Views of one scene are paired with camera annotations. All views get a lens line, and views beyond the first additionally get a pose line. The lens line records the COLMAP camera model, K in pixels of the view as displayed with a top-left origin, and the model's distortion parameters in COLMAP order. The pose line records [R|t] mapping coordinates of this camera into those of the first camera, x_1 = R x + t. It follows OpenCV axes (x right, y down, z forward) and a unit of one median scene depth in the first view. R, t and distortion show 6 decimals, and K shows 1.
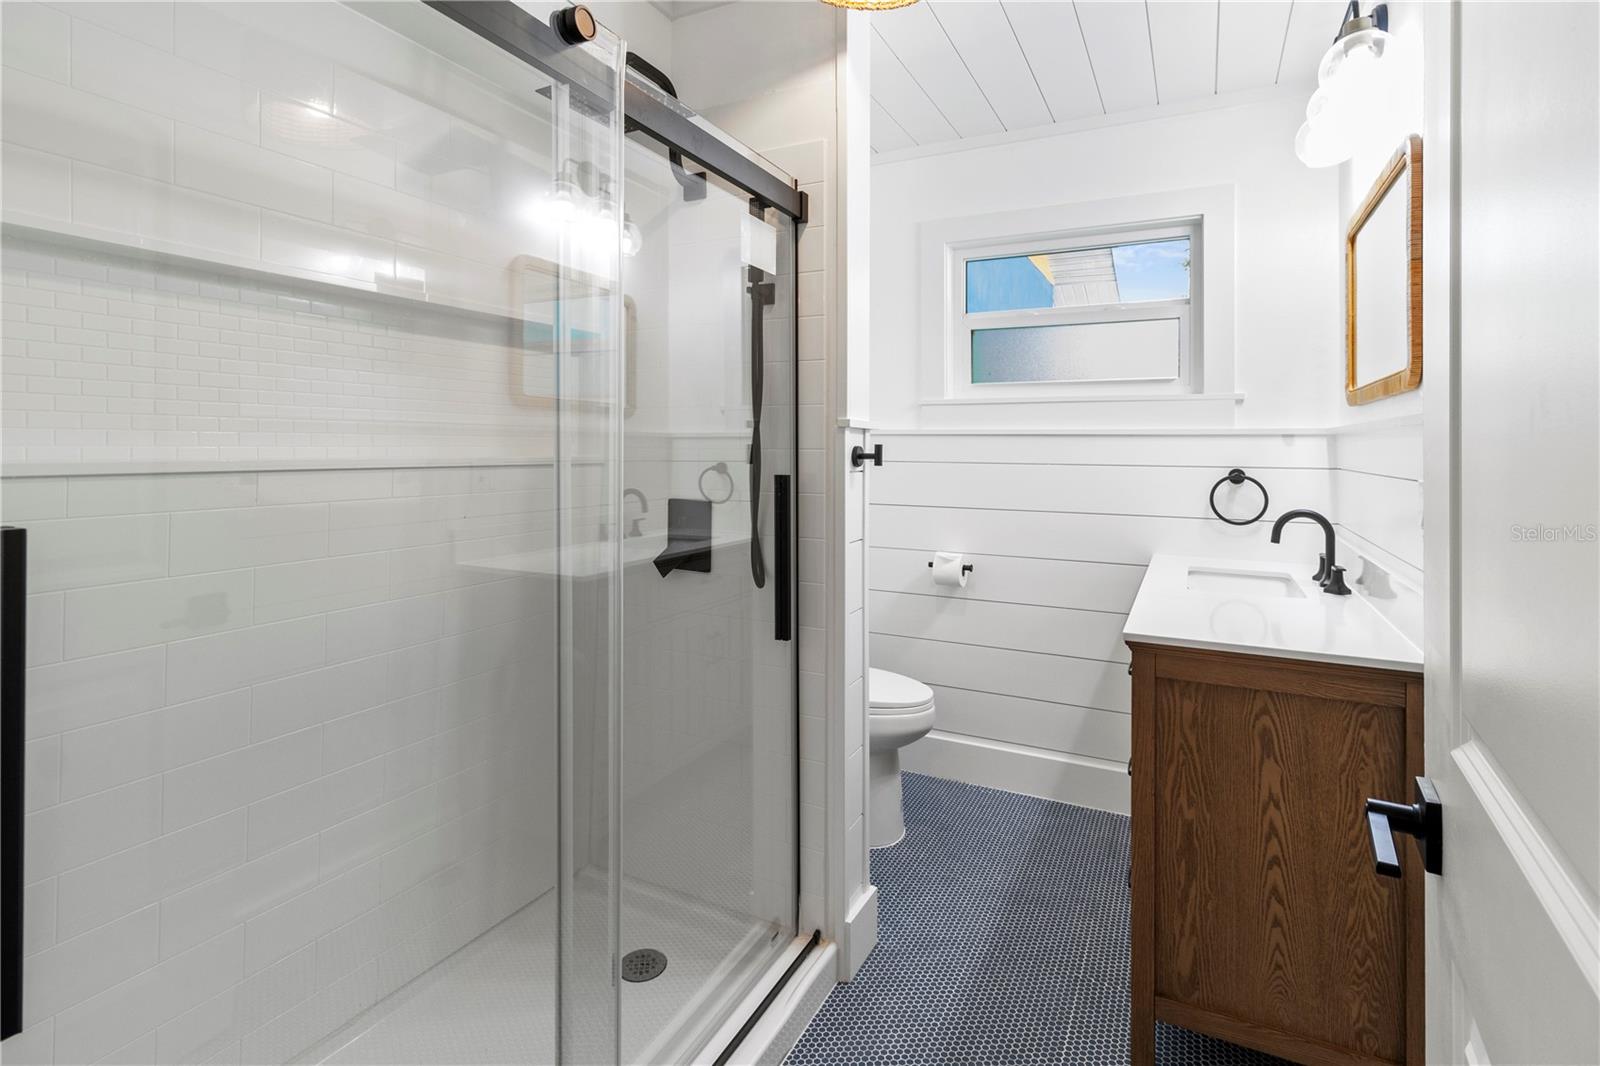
lens RADIAL K [[766.6, 0, 817.2], [0, 766.6, 489.6], [0, 0, 1]] dist [0.001160, -0.000029]
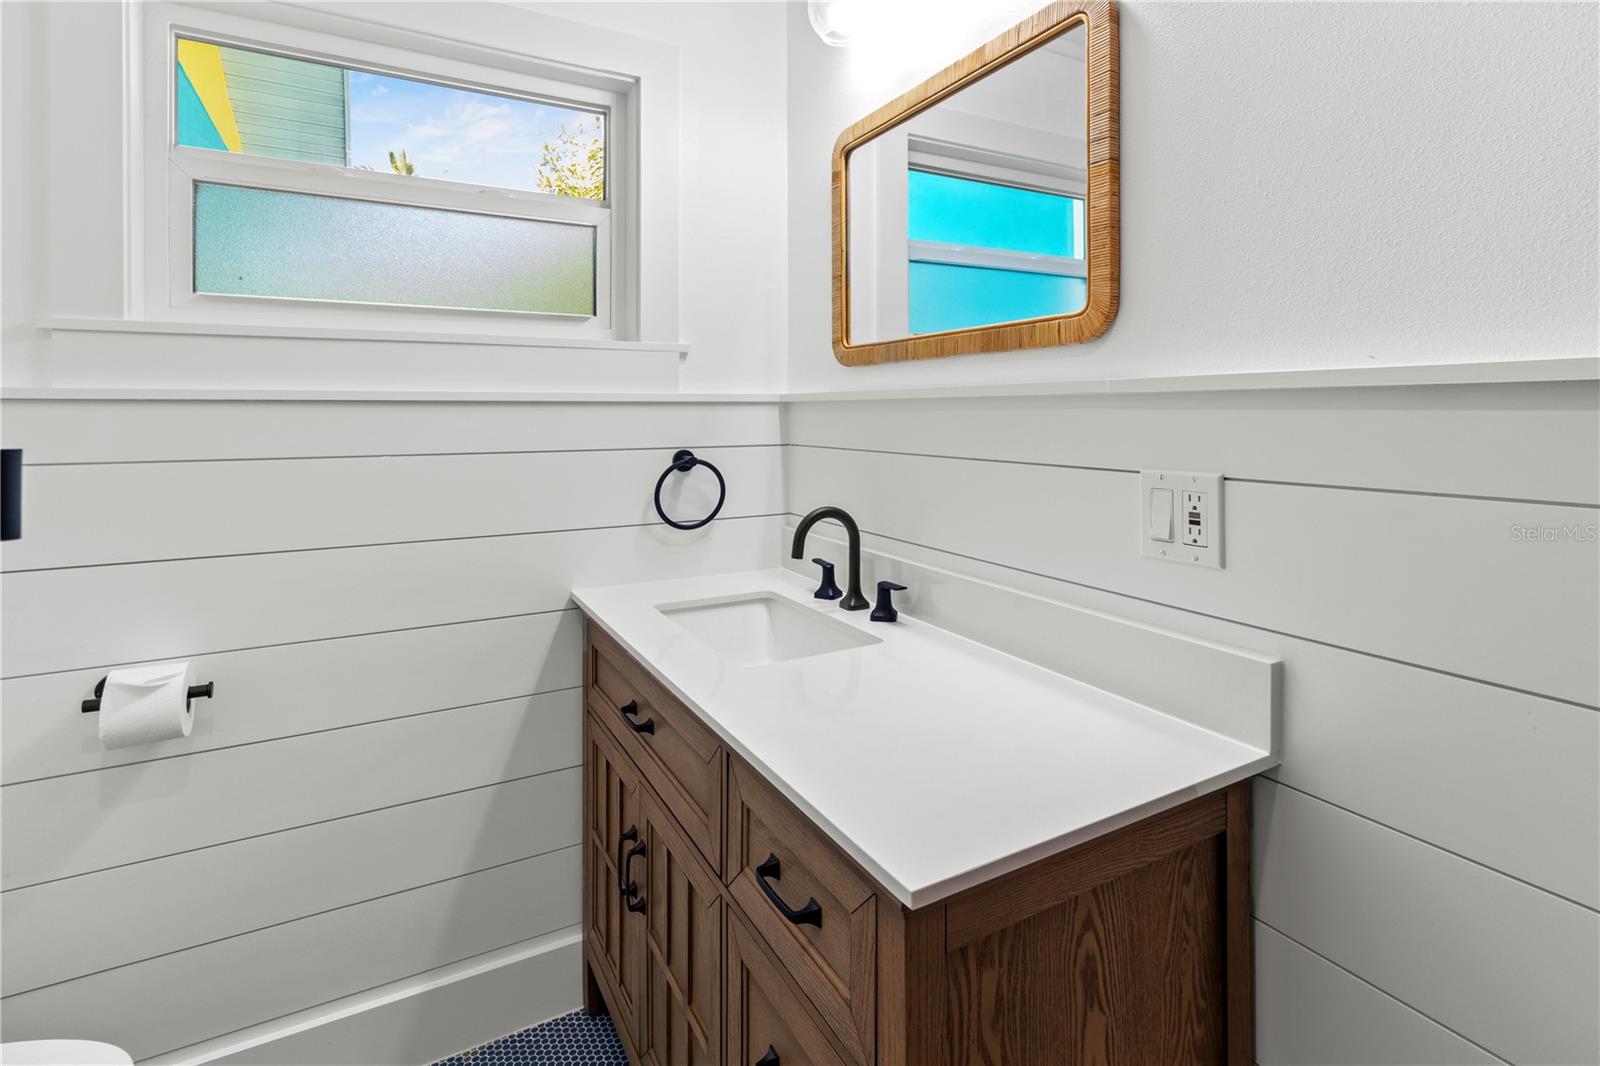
lens RADIAL K [[776.0, 0, 804.5], [0, 776.0, 404.9], [0, 0, 1]] dist [0.003184, 0.000077]
pose [[0.558138, -0.003030, 0.829743, 0.015618], [0.053205, 0.998066, -0.032144, -0.041716], [-0.828041, 0.062088, 0.557220, 0.530456]]
